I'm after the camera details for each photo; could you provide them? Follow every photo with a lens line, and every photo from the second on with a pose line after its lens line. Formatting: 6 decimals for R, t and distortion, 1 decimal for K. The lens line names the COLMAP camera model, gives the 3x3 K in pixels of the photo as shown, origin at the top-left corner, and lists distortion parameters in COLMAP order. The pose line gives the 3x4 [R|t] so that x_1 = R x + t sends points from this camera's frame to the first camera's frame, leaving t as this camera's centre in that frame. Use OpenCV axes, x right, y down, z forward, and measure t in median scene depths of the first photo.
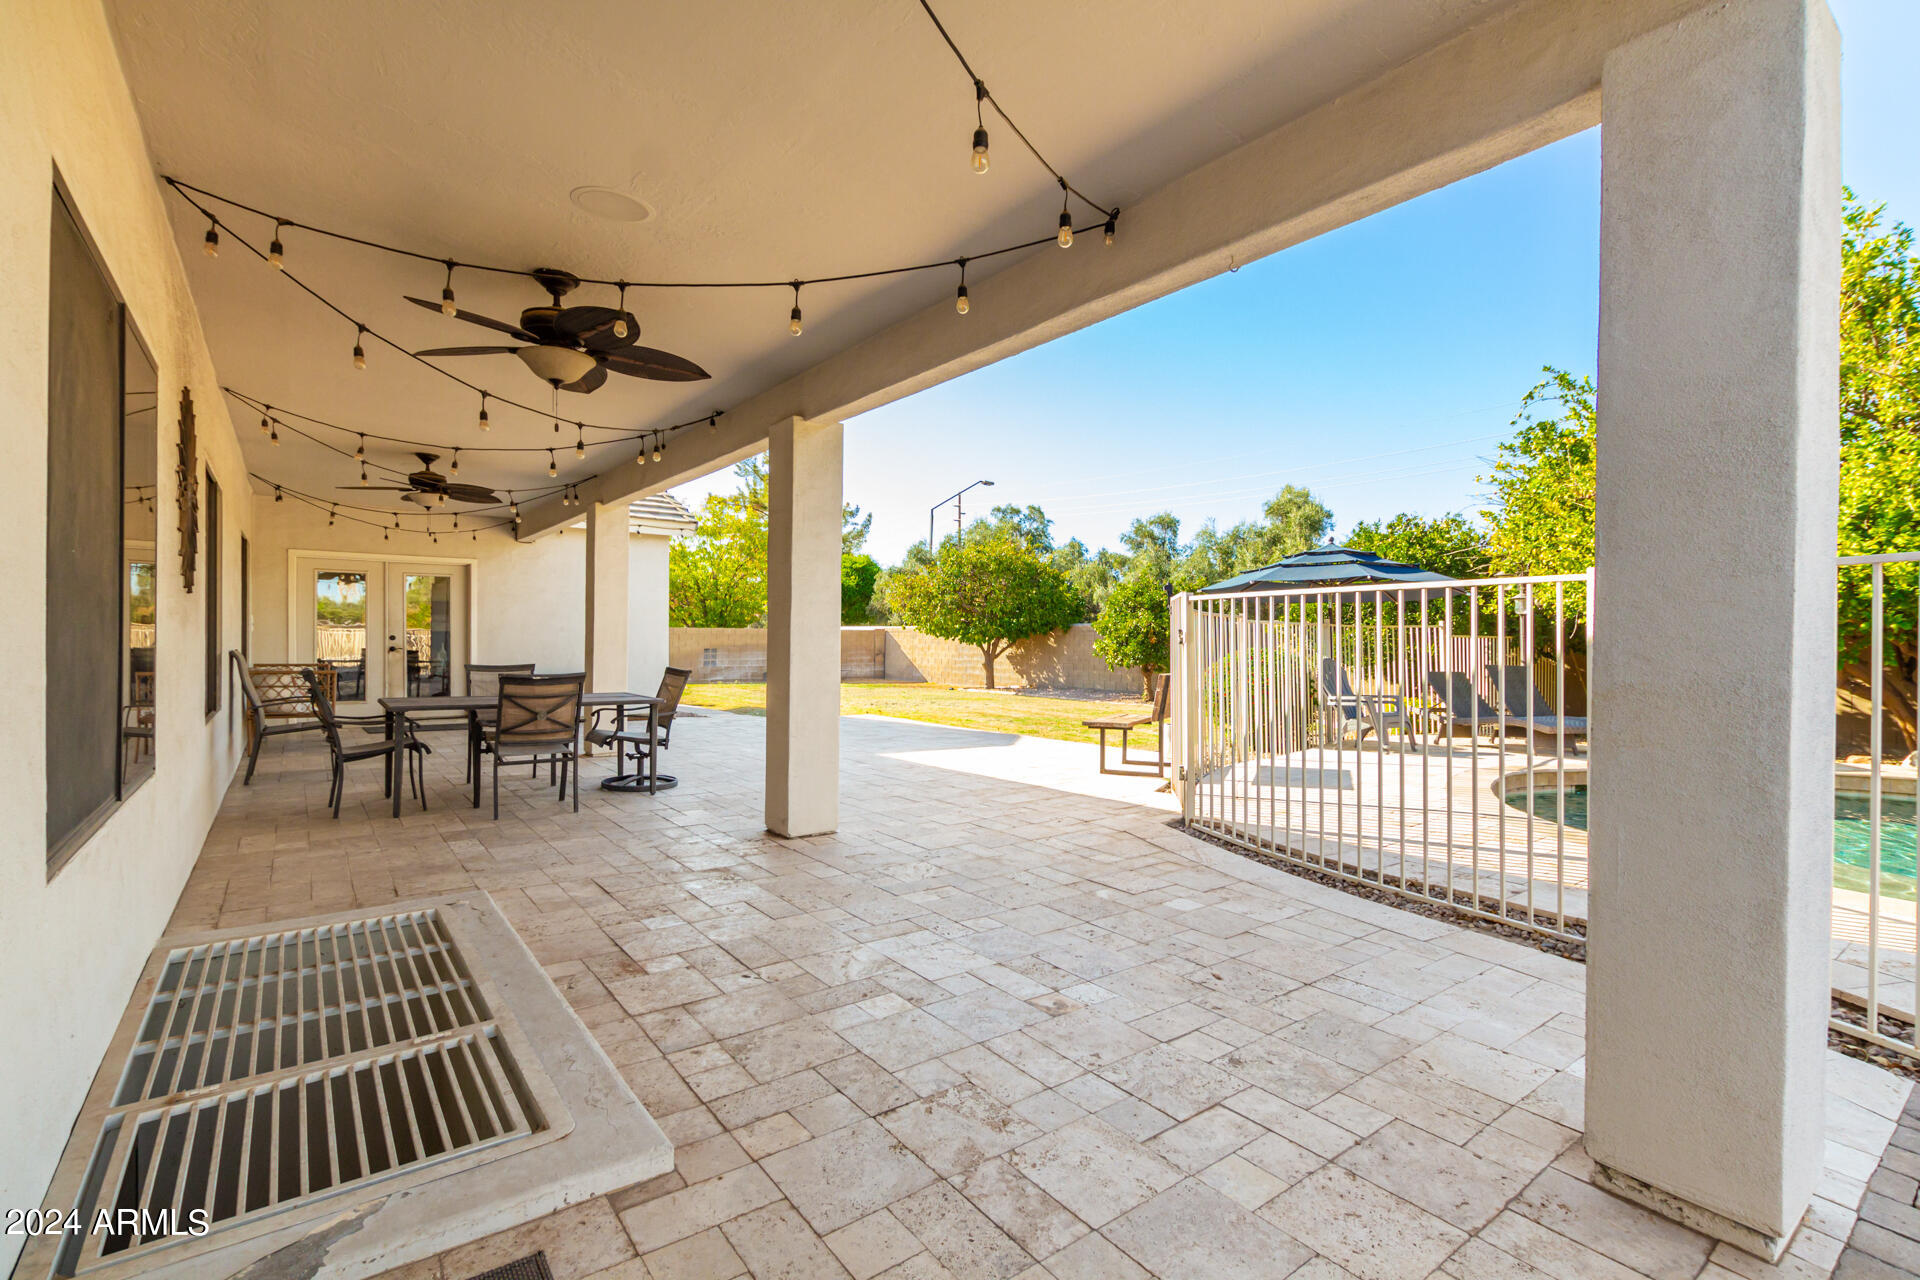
lens RADIAL K [[882.0, 0, 963.0], [0, 882.0, 636.5], [0, 0, 1]] dist [-0.001488, -0.000594]
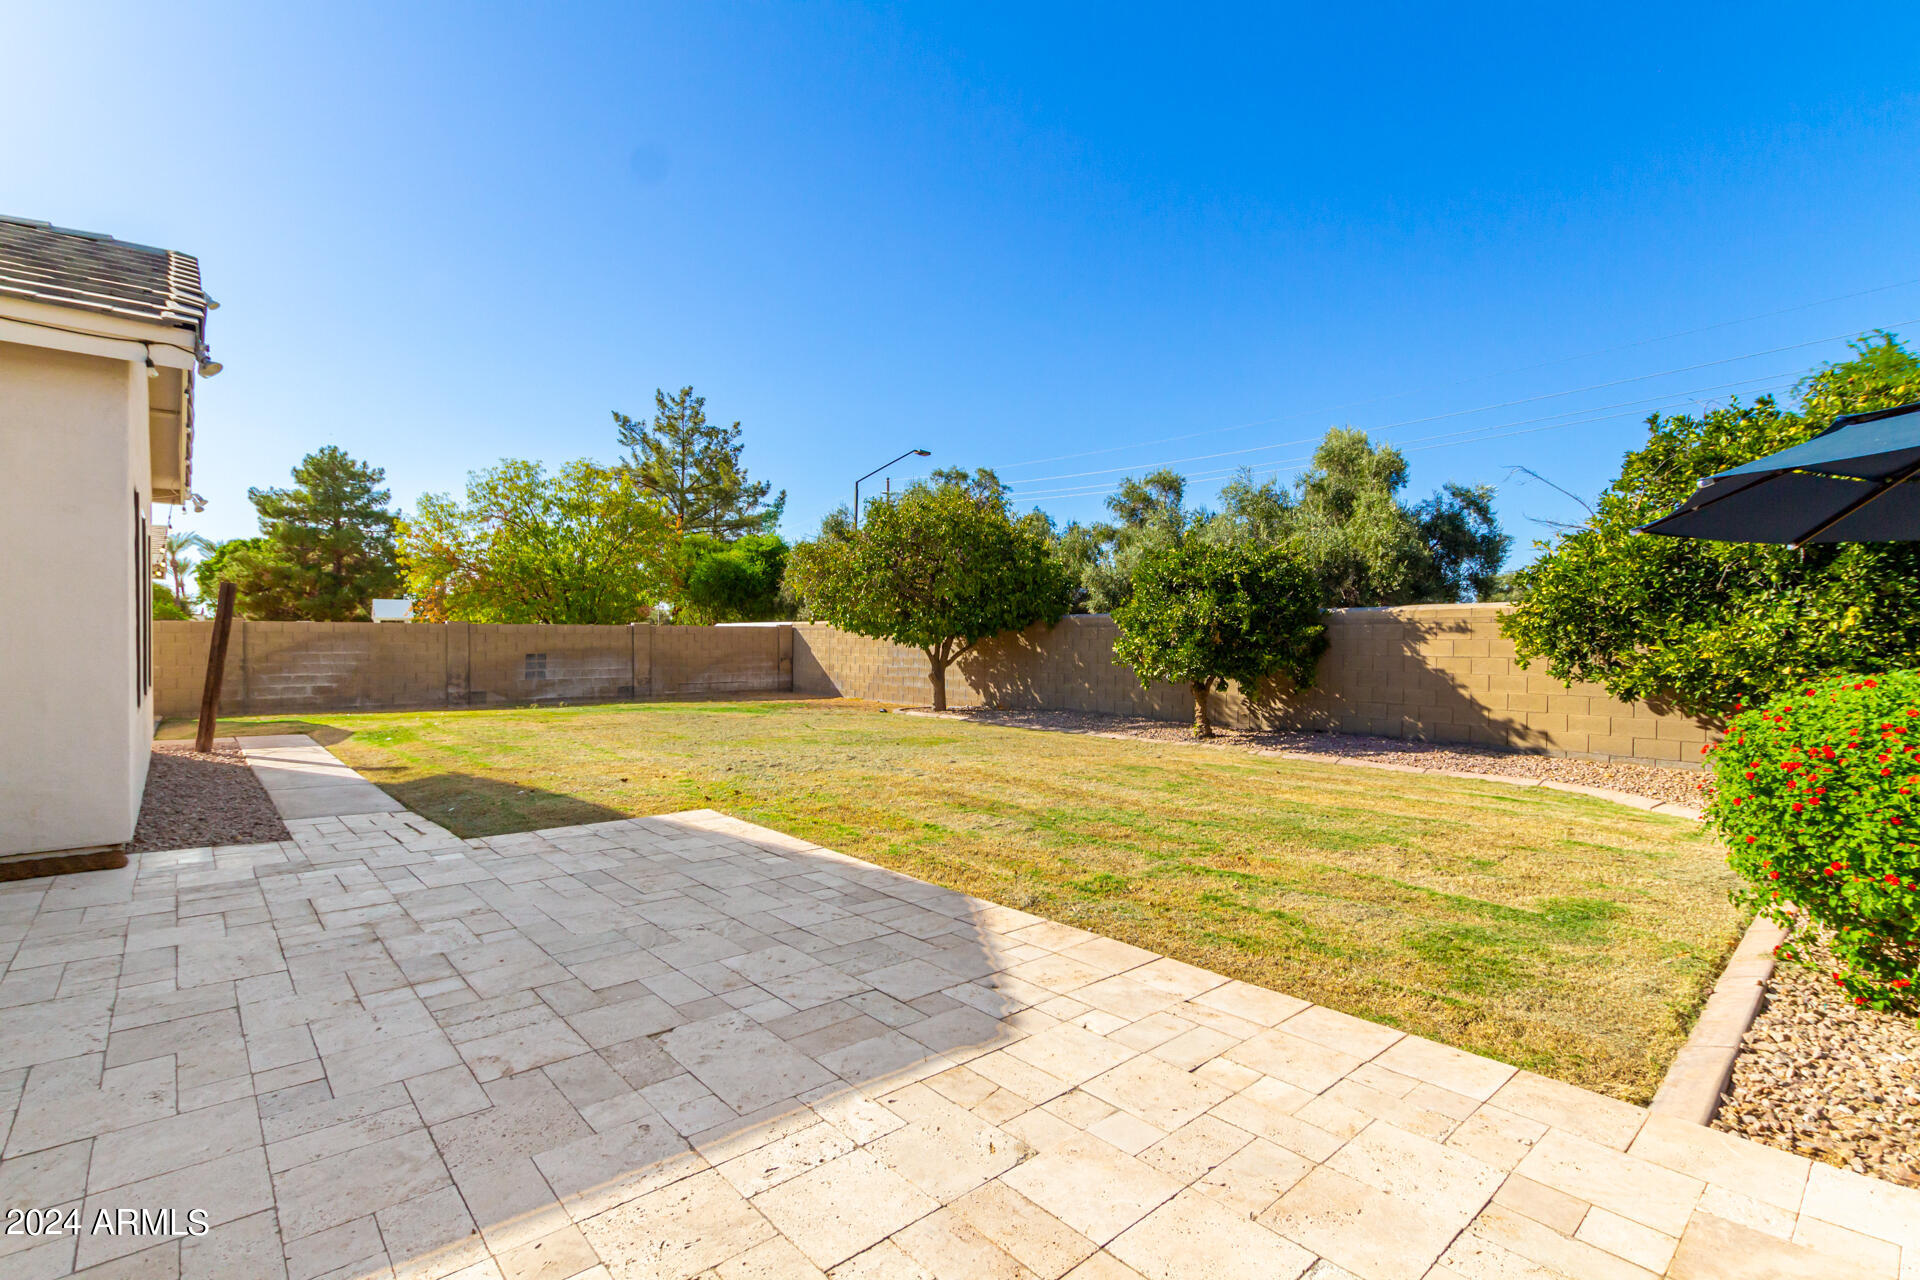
lens RADIAL K [[882.0, 0, 965.5], [0, 882.0, 639.3], [0, 0, 1]] dist [-0.001488, -0.000594]
pose [[0.996451, -0.006082, 0.083956, -0.005514], [0.005683, 0.999971, 0.004997, 0.000277], [-0.083984, -0.004502, 0.996457, 0.259700]]
